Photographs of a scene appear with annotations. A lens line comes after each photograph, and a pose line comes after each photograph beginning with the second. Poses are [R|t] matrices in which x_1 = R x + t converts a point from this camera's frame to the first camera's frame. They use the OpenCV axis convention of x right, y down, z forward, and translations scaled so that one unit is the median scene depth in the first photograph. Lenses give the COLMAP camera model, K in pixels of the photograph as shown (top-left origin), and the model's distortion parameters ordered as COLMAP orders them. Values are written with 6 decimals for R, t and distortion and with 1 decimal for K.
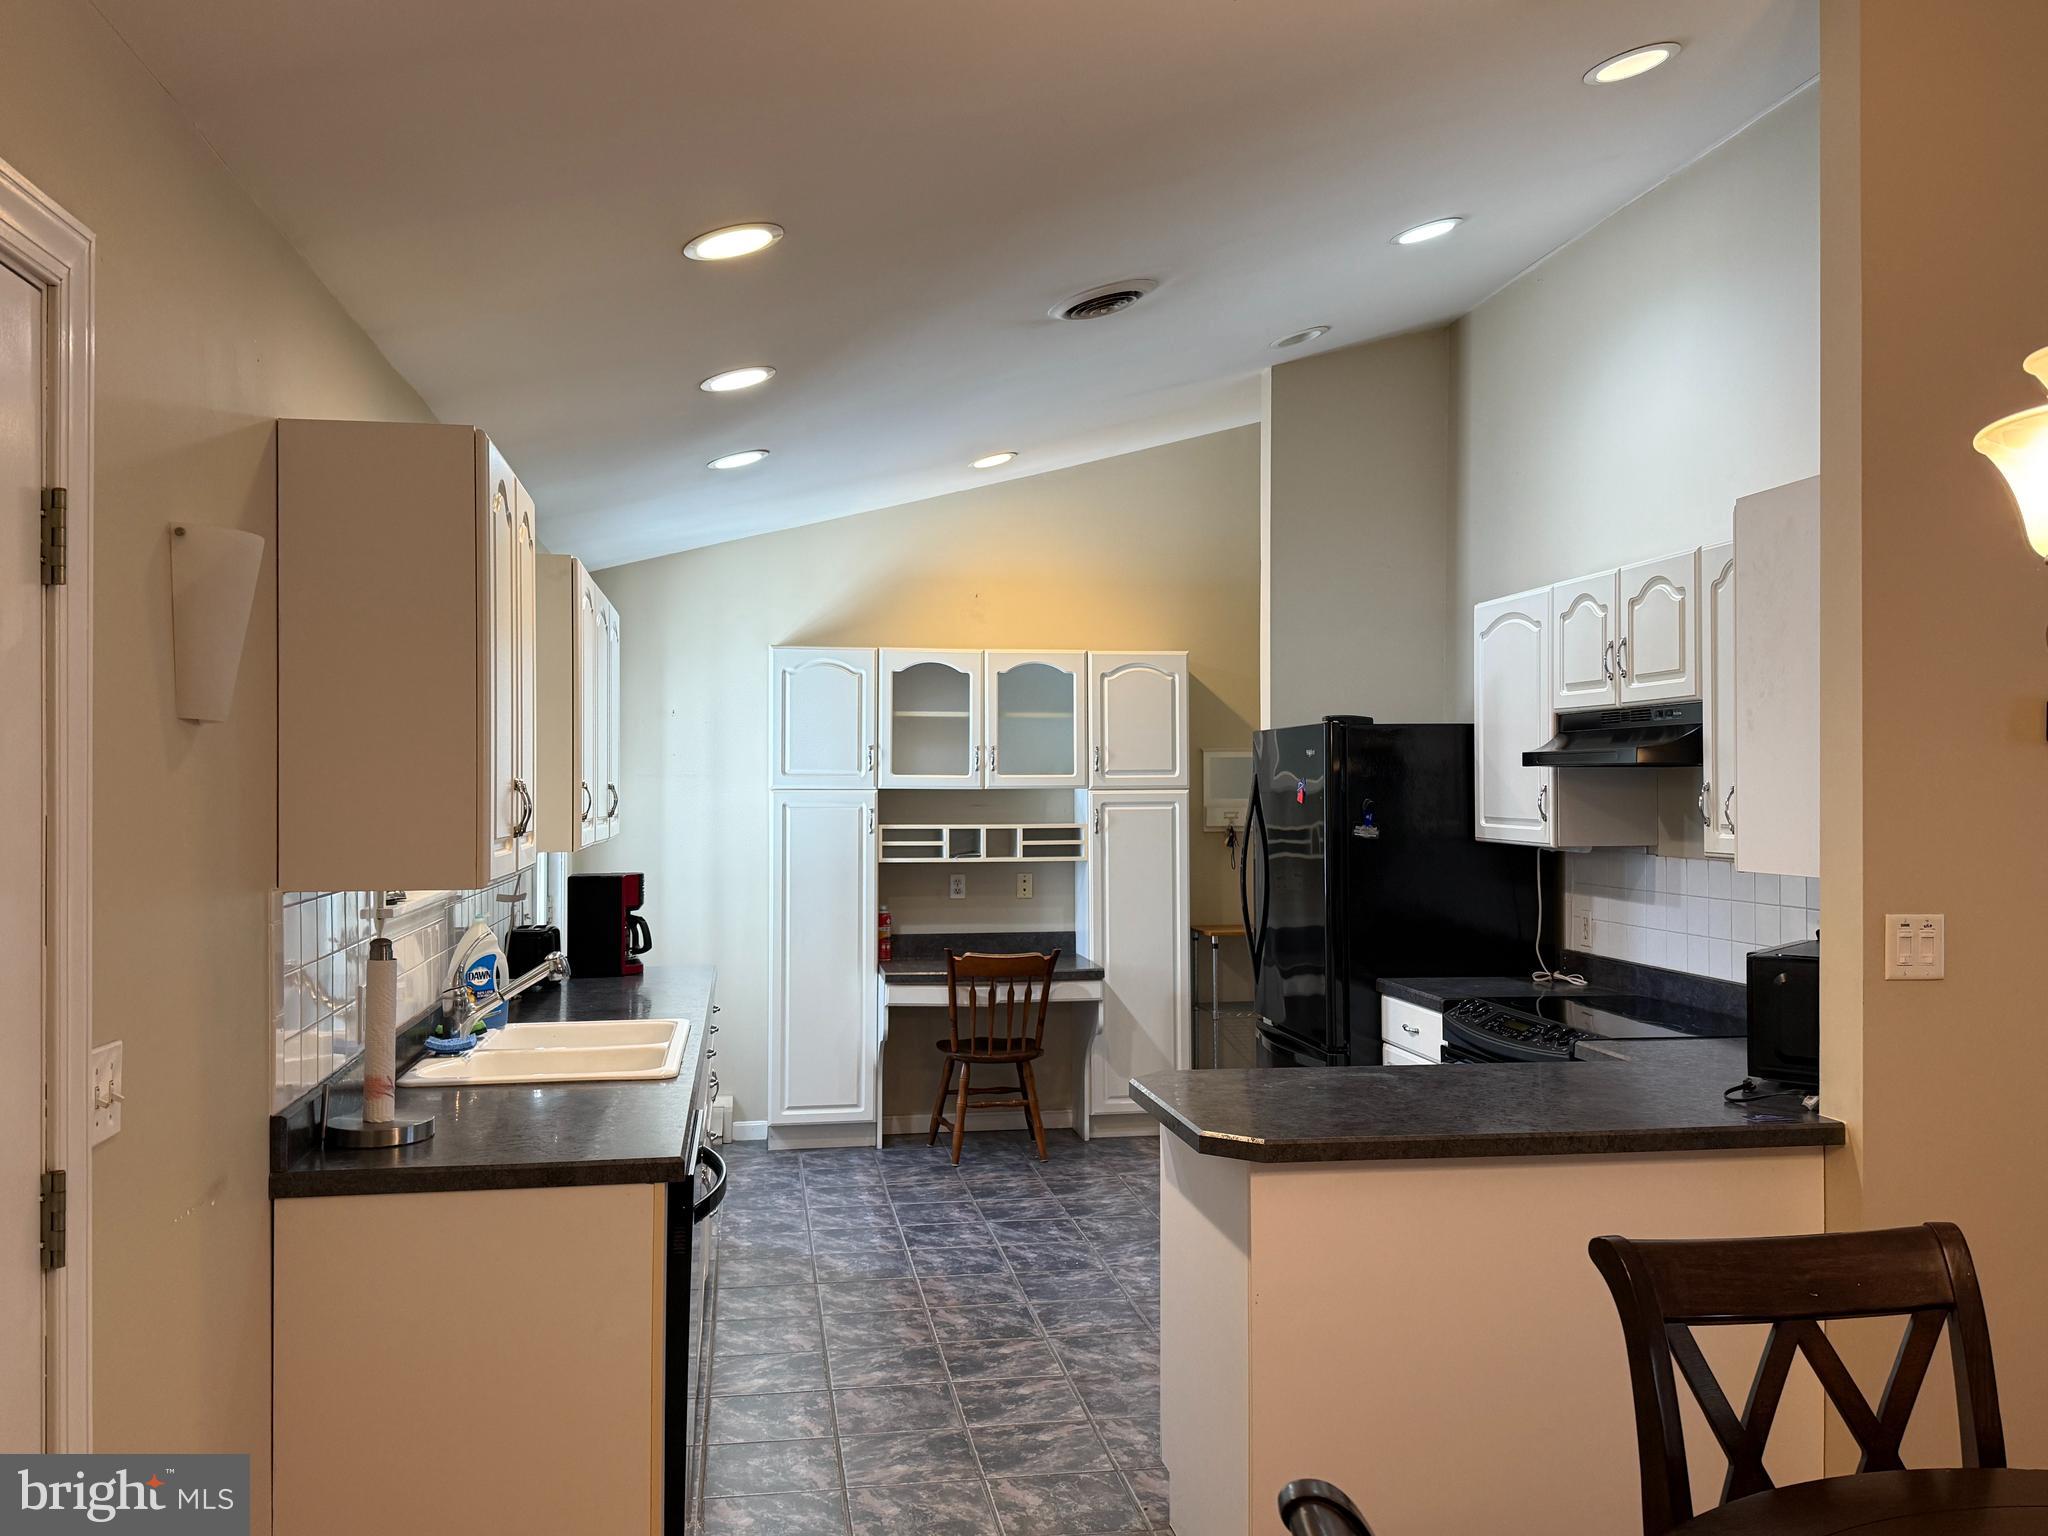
lens RADIAL K [[1689.6, 0, 1032.7], [0, 1689.6, 778.1], [0, 0, 1]] dist [0.004969, 0.000922]
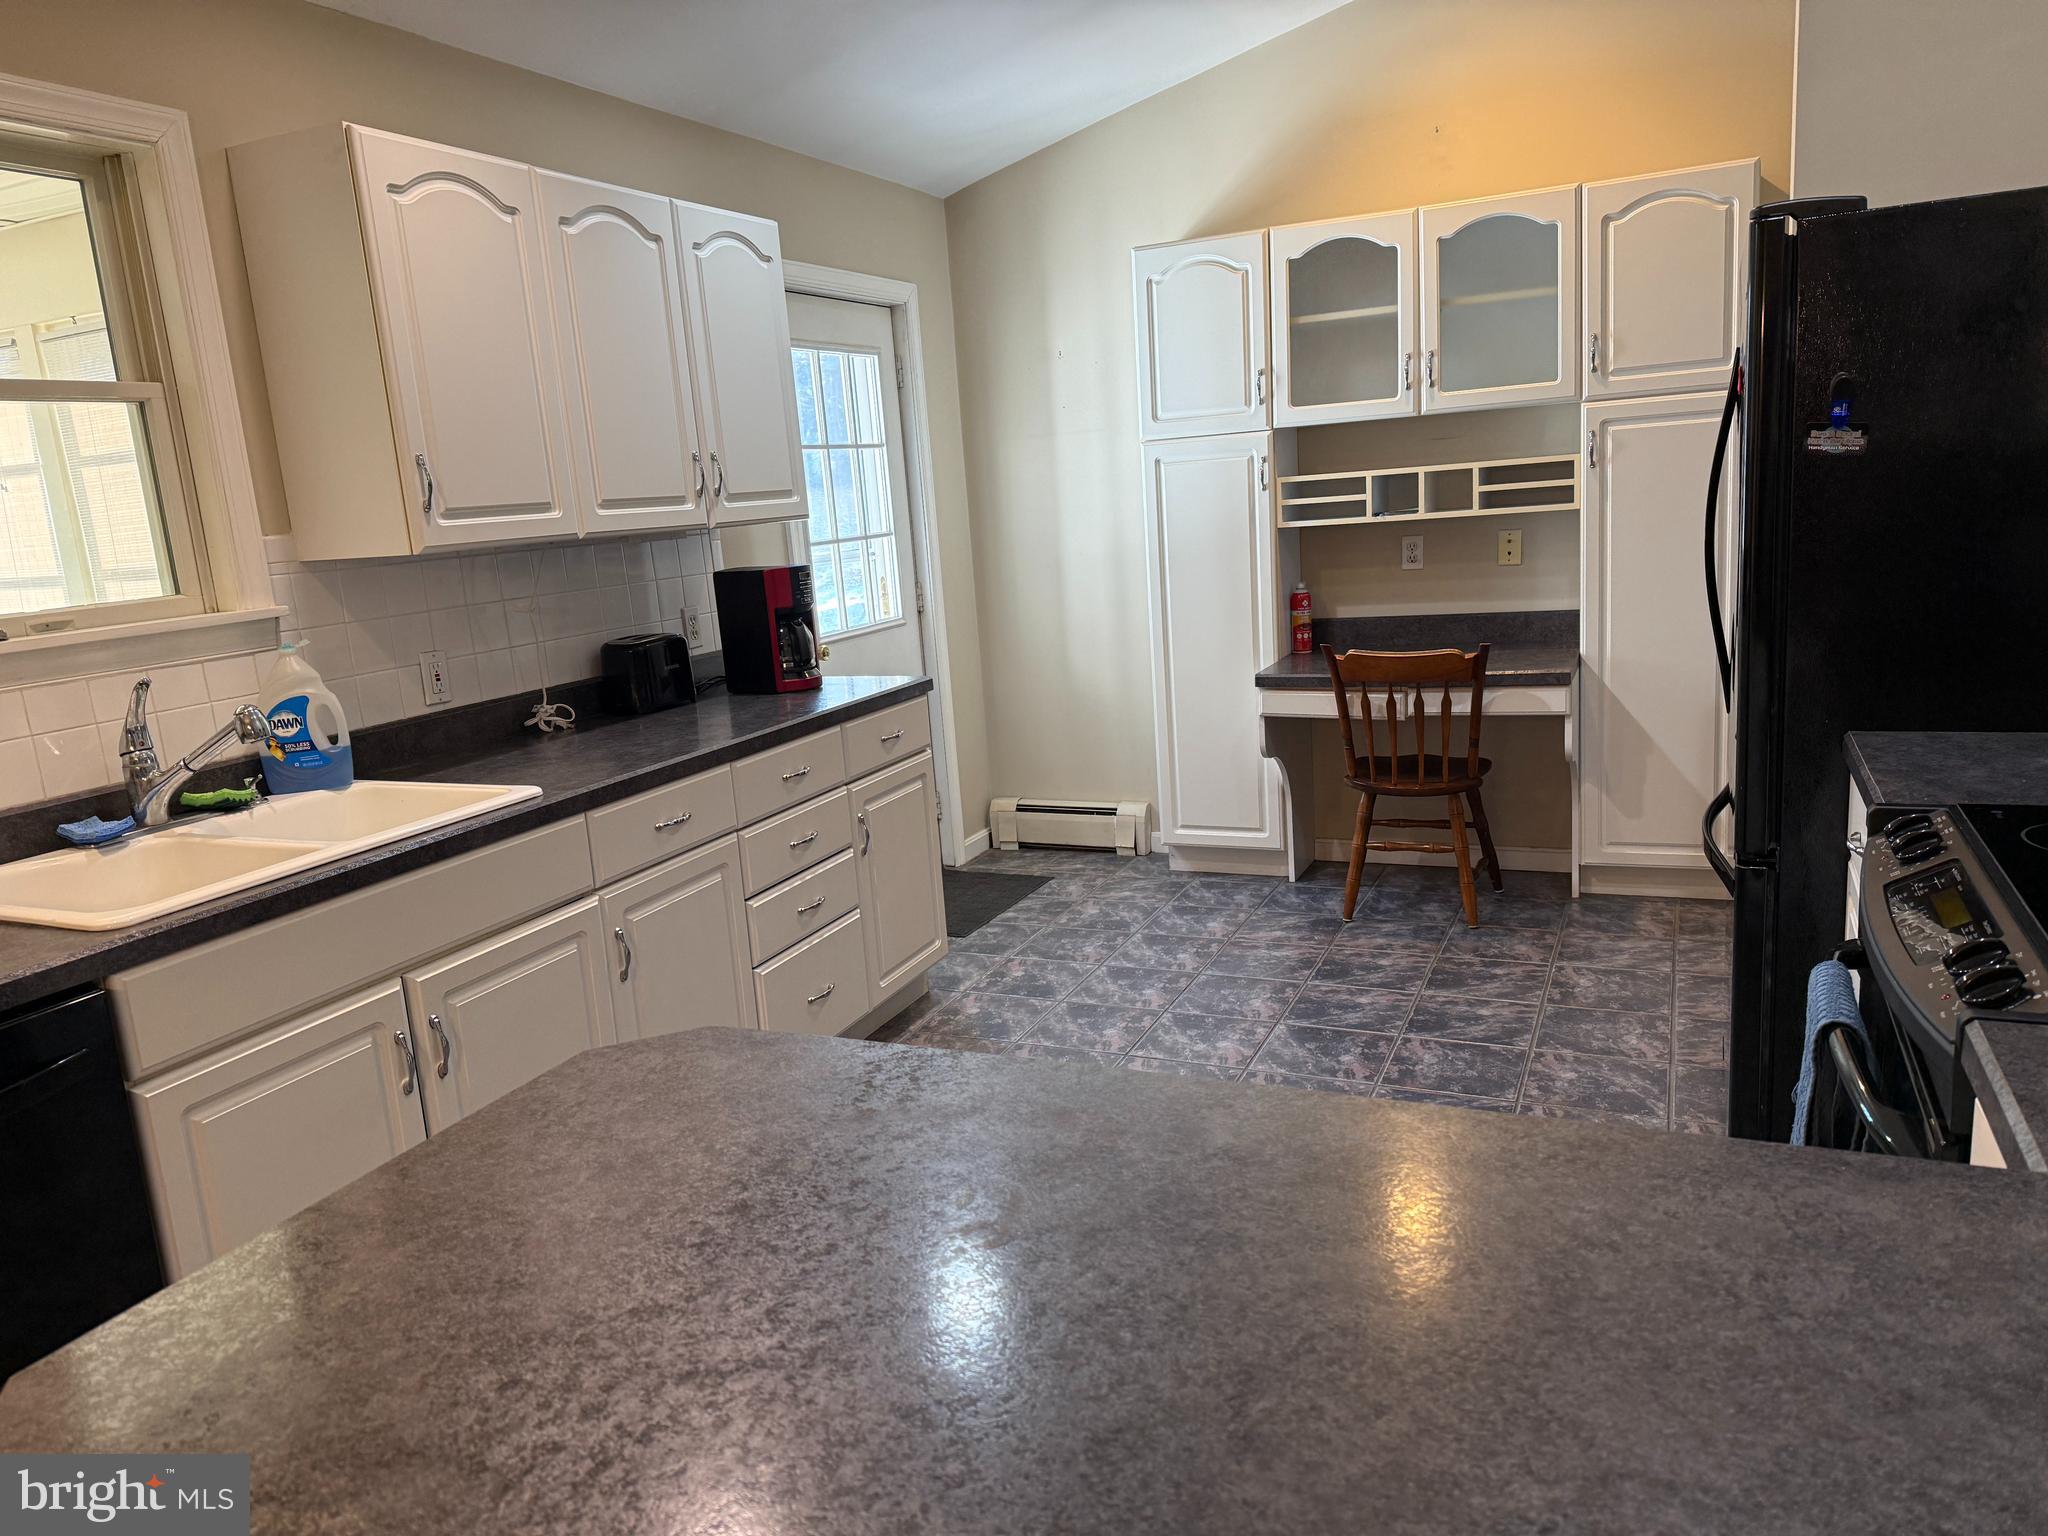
lens RADIAL K [[1405.6, 0, 1002.6], [0, 1405.6, 794.8], [0, 0, 1]] dist [0.068139, -0.038164]
pose [[0.813365, 0.068858, -0.577664, 0.186622], [0.074813, 0.972345, 0.221243, 0.016357], [0.576923, -0.223169, 0.785720, 0.388562]]
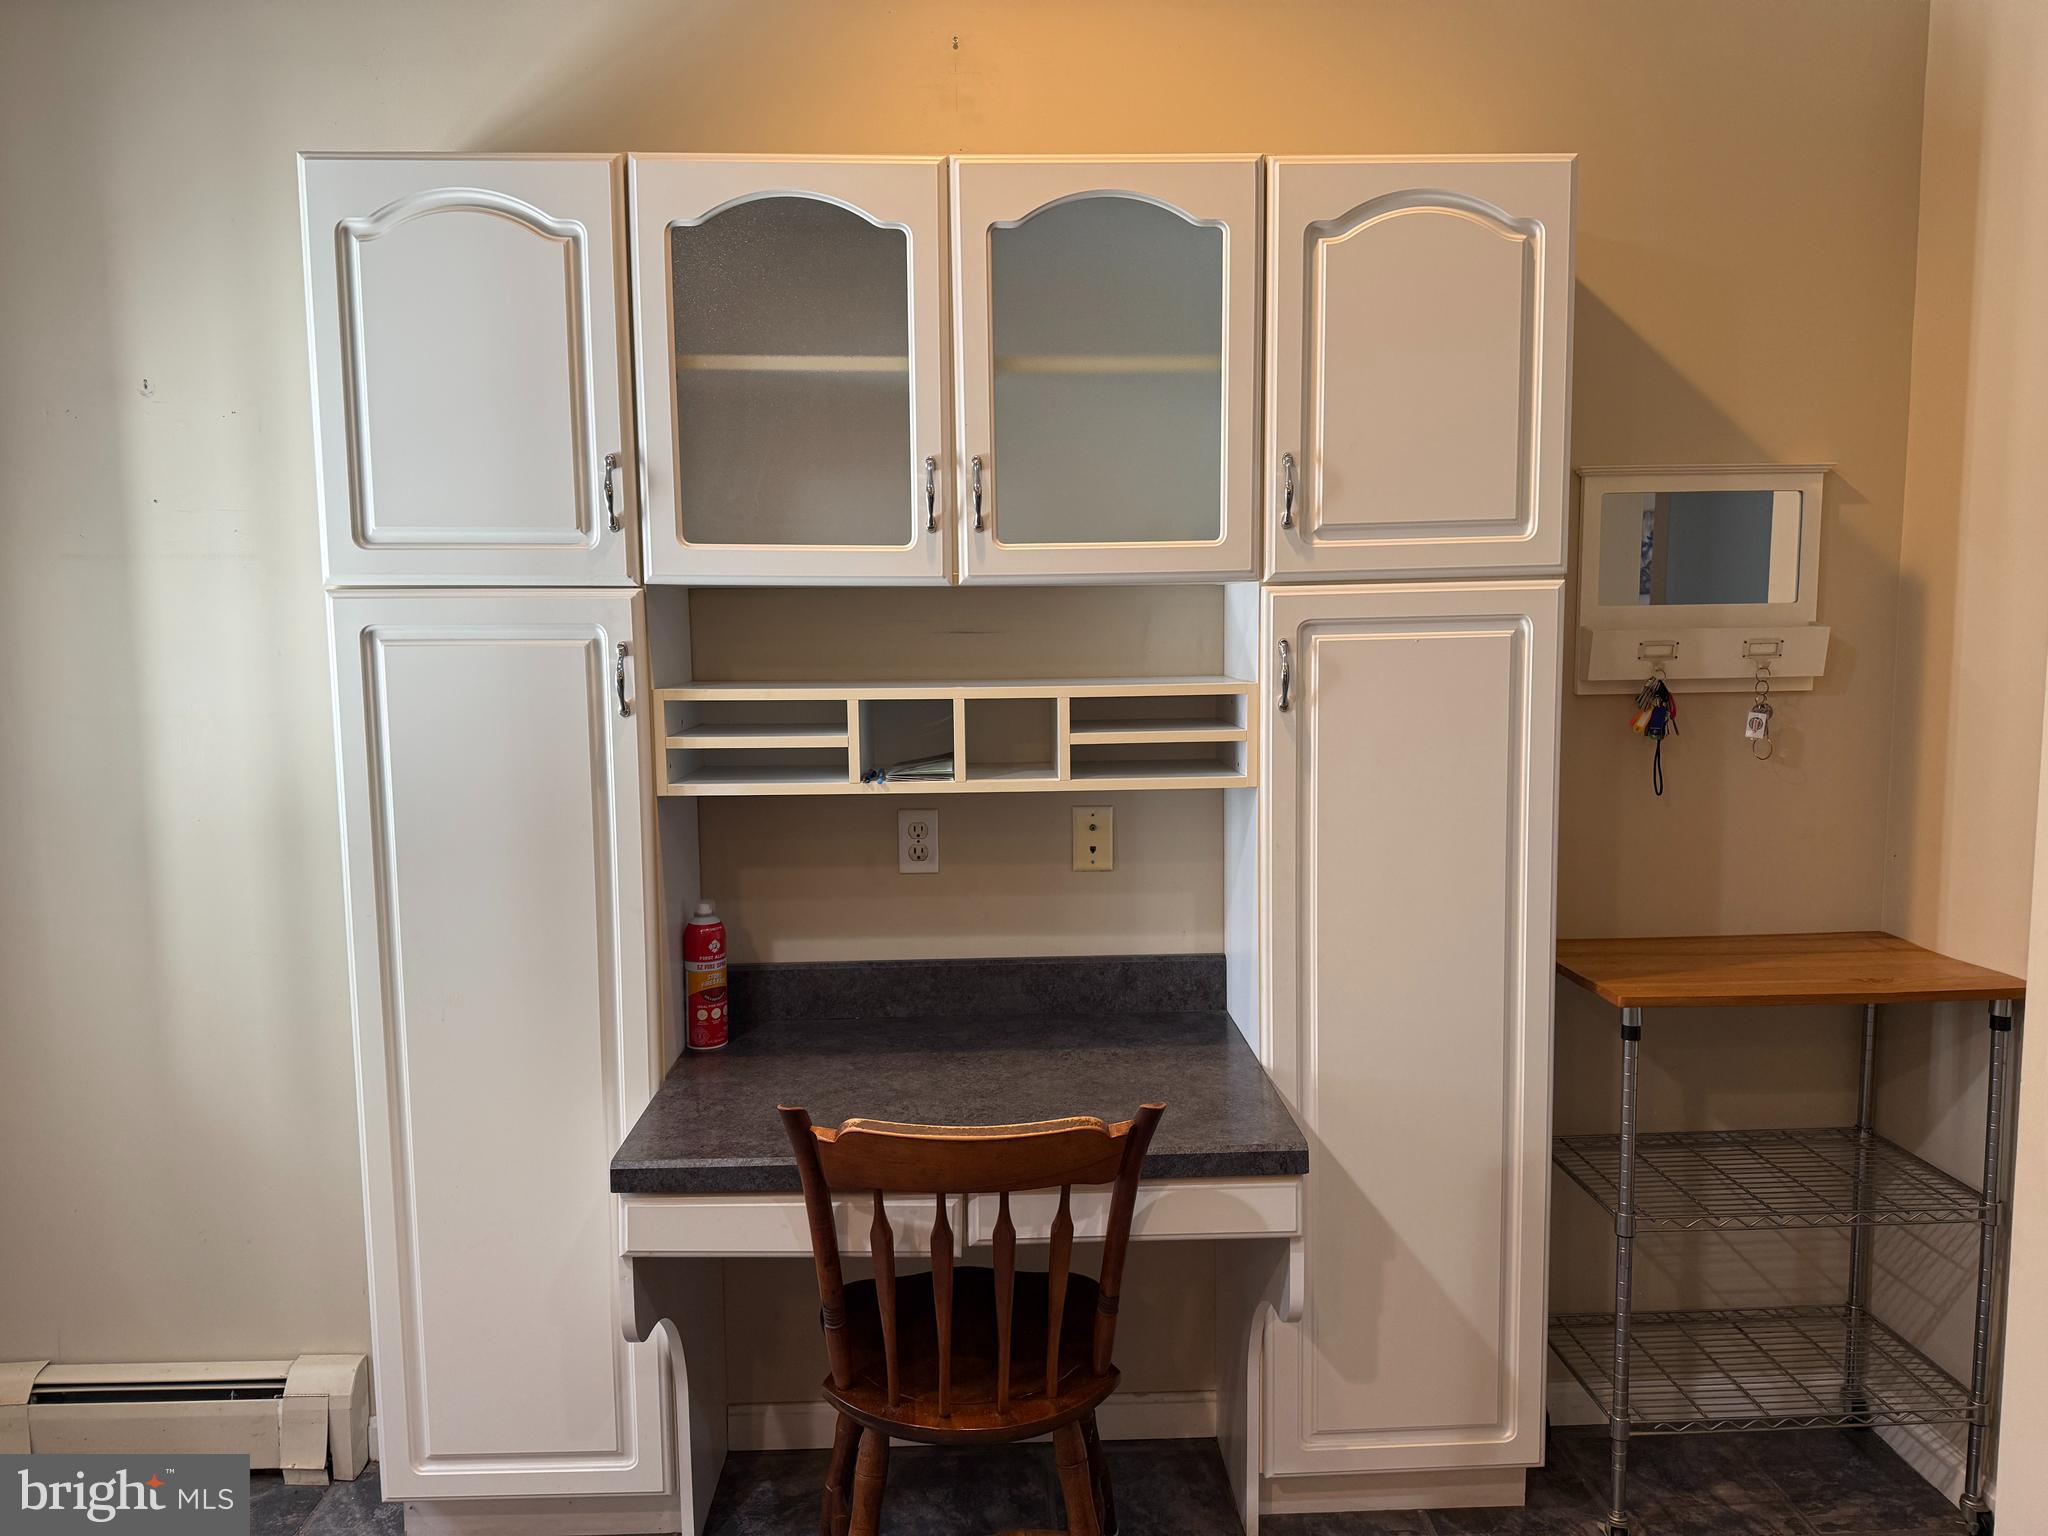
lens RADIAL K [[1405.6, 0, 1016.0], [0, 1405.6, 774.2], [0, 0, 1]] dist [0.068139, -0.038164]
pose [[0.989393, 0.006041, -0.145135, 0.025616], [0.010349, 0.993665, 0.111908, 0.013011], [0.144892, -0.112223, 0.983063, 0.714933]]
